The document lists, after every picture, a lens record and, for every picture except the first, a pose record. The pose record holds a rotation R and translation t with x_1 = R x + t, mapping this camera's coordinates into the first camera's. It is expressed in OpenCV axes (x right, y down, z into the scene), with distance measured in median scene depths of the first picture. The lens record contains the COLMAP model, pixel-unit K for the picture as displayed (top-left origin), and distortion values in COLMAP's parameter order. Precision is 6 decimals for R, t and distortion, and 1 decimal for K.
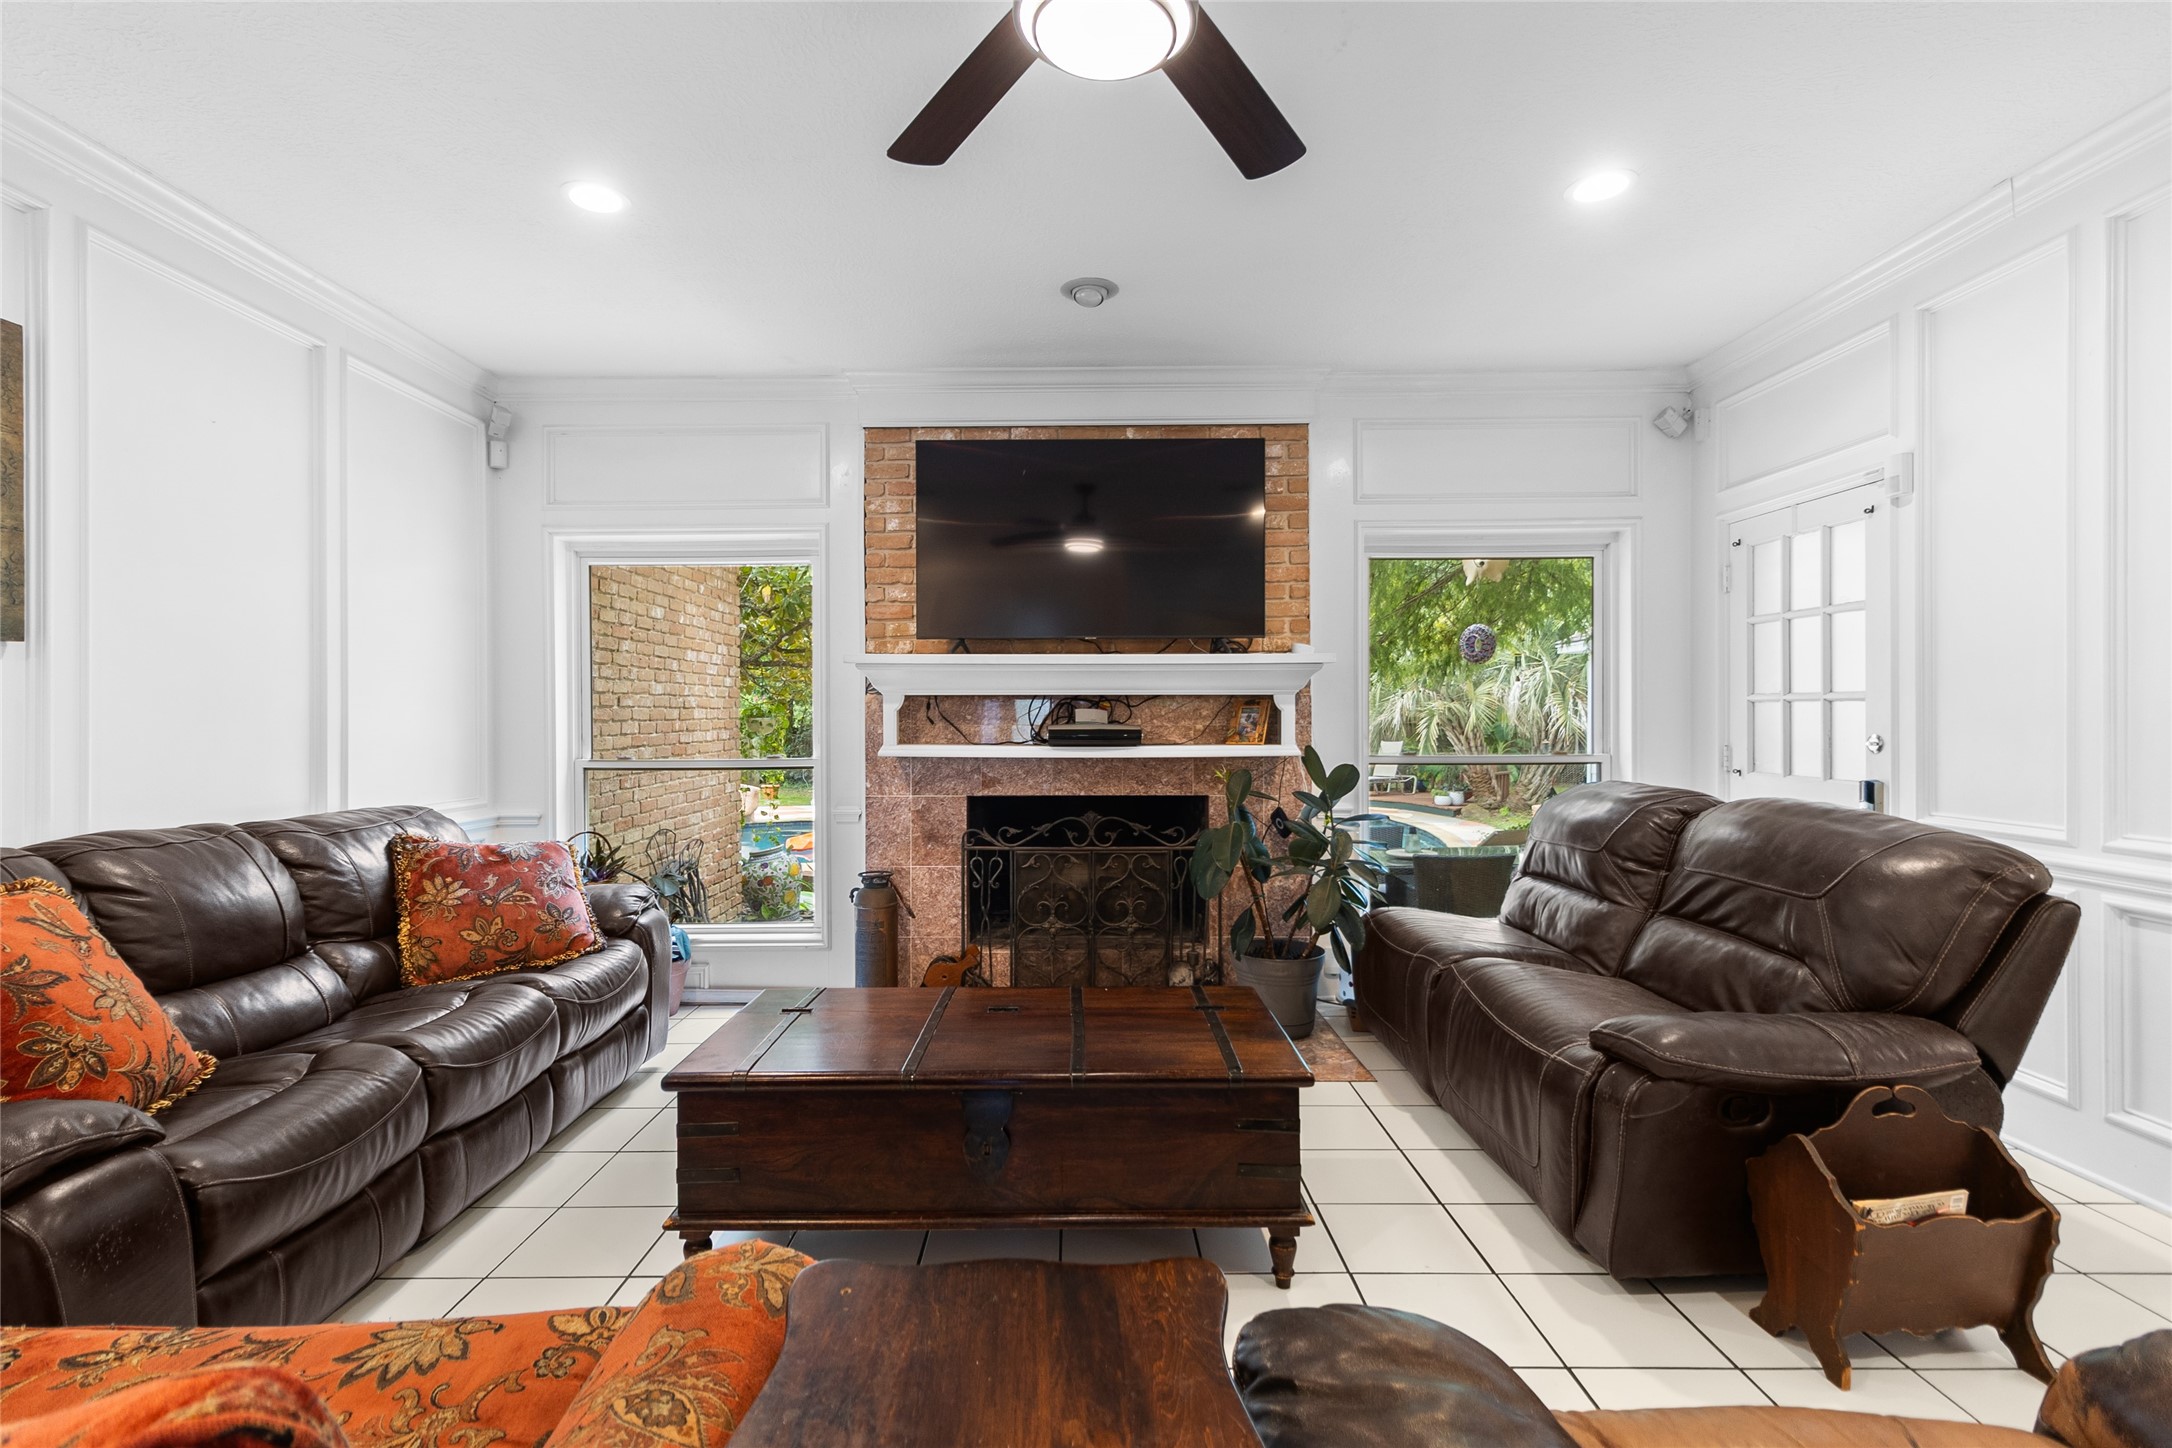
lens RADIAL K [[995.1, 0, 1075.7], [0, 995.1, 712.0], [0, 0, 1]] dist [0.002155, -0.000851]
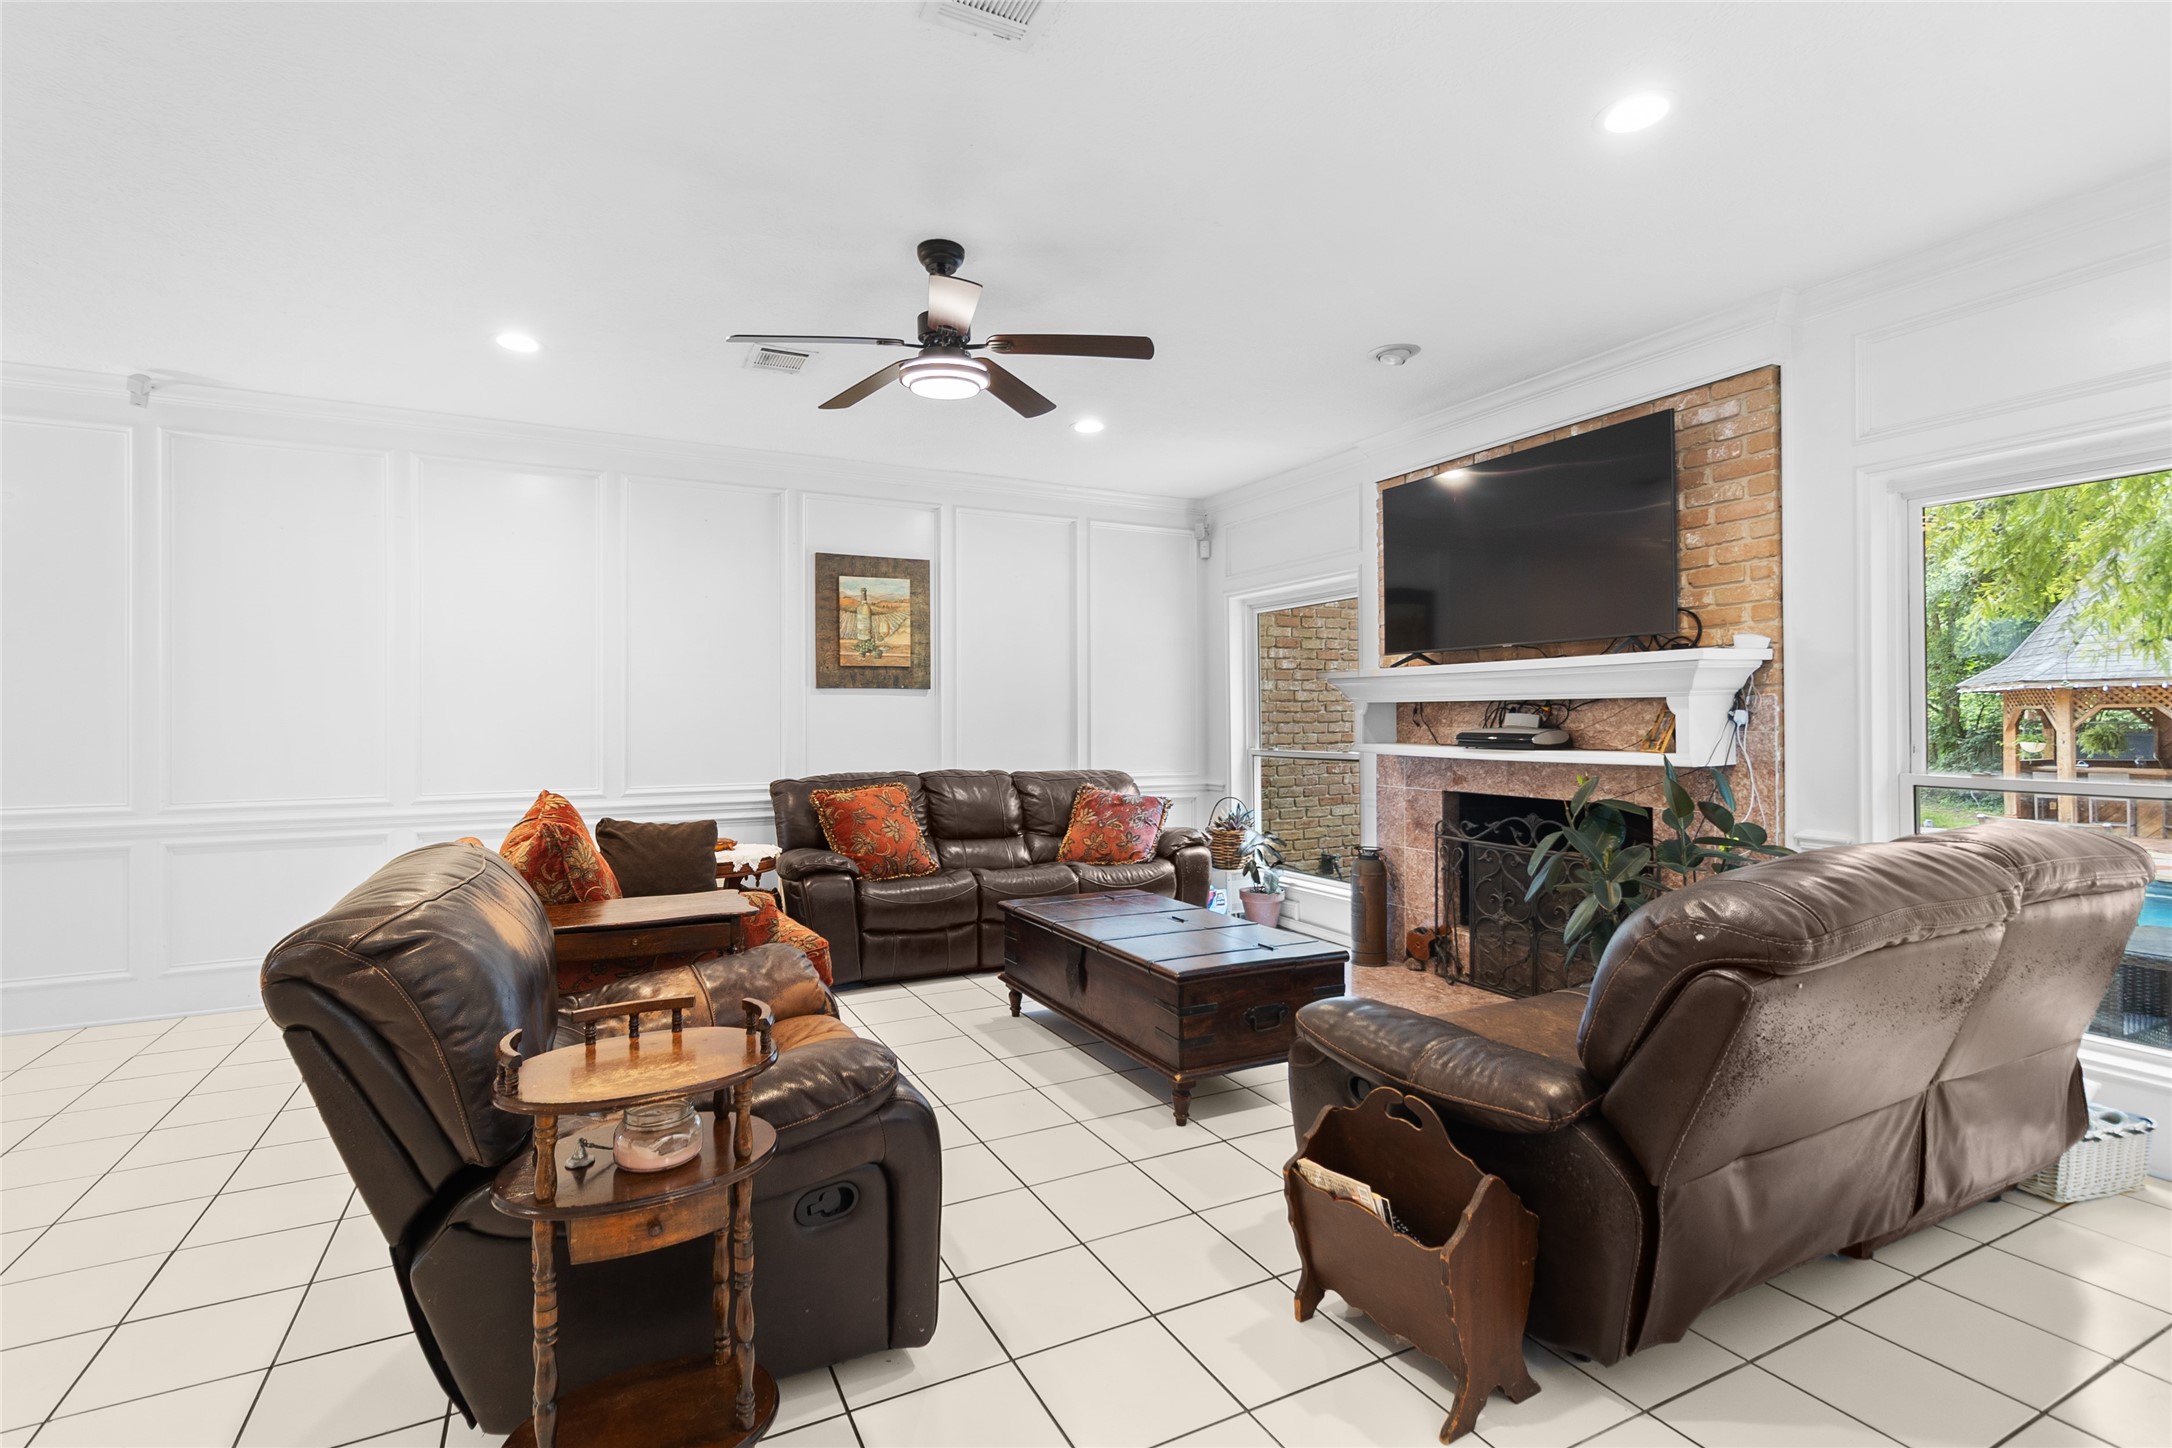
lens RADIAL K [[995.1, 0, 1070.5], [0, 995.1, 721.4], [0, 0, 1]] dist [0.002155, -0.000851]
pose [[0.457535, 0.004145, -0.889182, 0.701765], [0.005803, 0.999954, 0.007647, -0.005167], [0.889172, -0.008658, 0.457490, 0.108469]]
